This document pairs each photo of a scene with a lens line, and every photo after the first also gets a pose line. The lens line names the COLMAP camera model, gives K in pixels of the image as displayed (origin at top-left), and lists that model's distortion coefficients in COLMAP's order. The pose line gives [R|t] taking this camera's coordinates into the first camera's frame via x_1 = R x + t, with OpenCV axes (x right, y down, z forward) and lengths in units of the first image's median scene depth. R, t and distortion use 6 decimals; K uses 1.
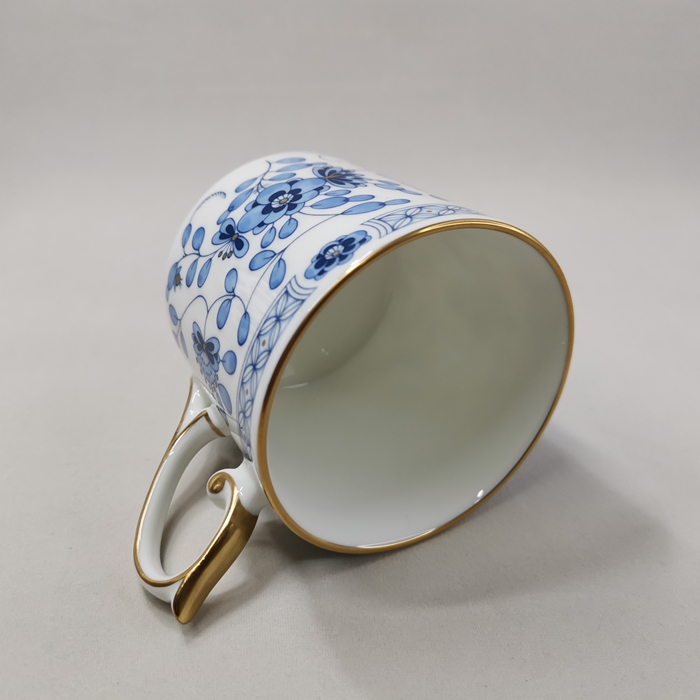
lens RADIAL K [[722.7, 0, 350.0], [0, 722.7, 350.0], [0, 0, 1]] dist [0.071298, -0.172726]
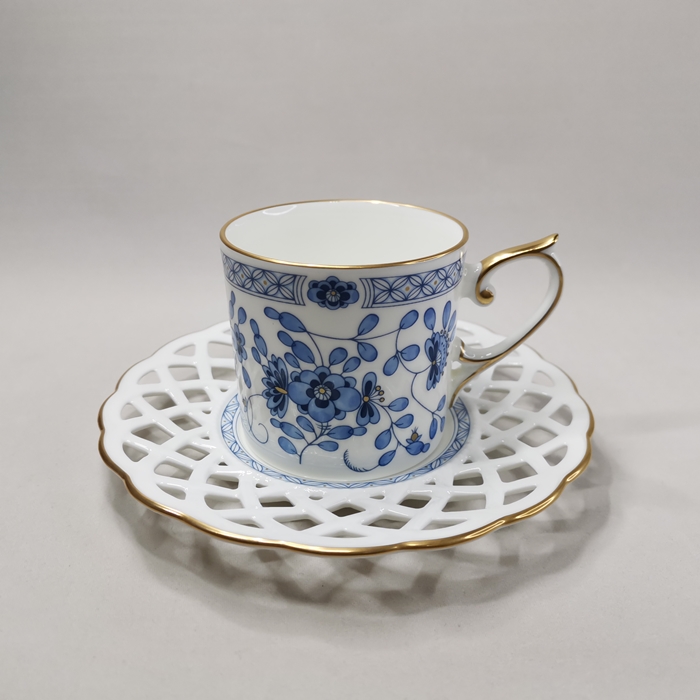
lens RADIAL K [[722.7, 0, 350.0], [0, 722.7, 350.0], [0, 0, 1]] dist [0.071298, -0.172726]
pose [[-0.734635, -0.641358, 0.221293, -0.393537], [0.671838, -0.642214, 0.369046, -0.642924], [-0.094573, 0.419787, 0.902682, -0.268288]]
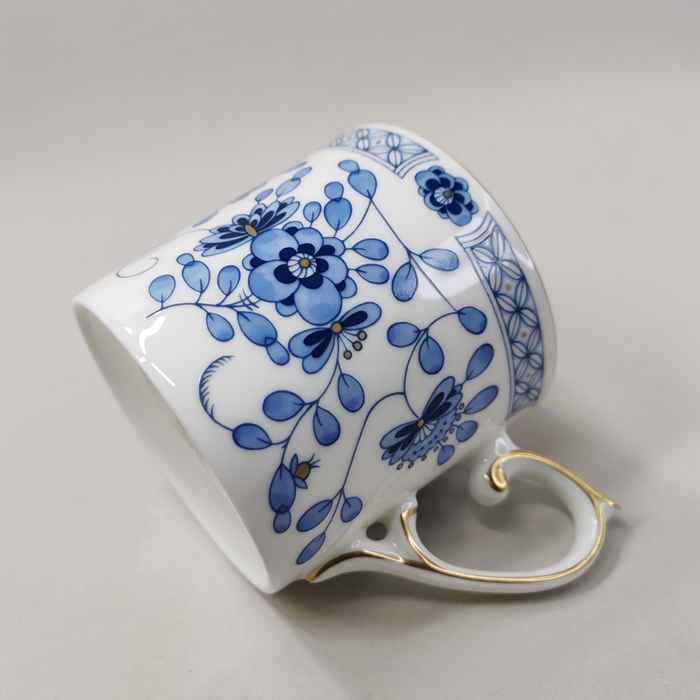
lens RADIAL K [[722.7, 0, 350.0], [0, 722.7, 350.0], [0, 0, 1]] dist [0.071298, -0.172726]
pose [[-0.165777, -0.641697, 0.748828, -0.800981], [0.626771, 0.517683, 0.582376, -0.619372], [-0.761365, 0.565888, 0.316377, 0.784700]]
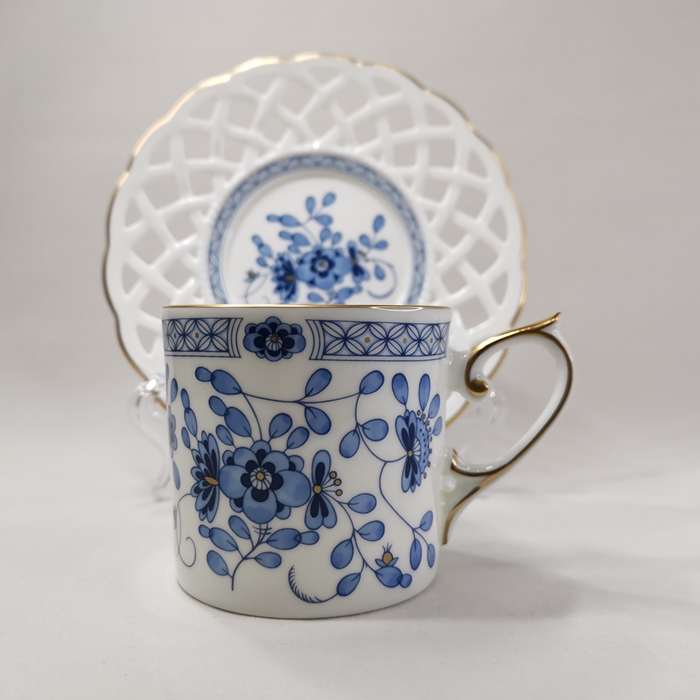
lens RADIAL K [[722.7, 0, 350.0], [0, 722.7, 350.0], [0, 0, 1]] dist [0.071298, -0.172726]
pose [[-0.698191, -0.510961, 0.501446, -0.635662], [0.714530, -0.453858, 0.532409, -0.609011], [-0.044455, 0.730022, 0.681977, 0.151292]]
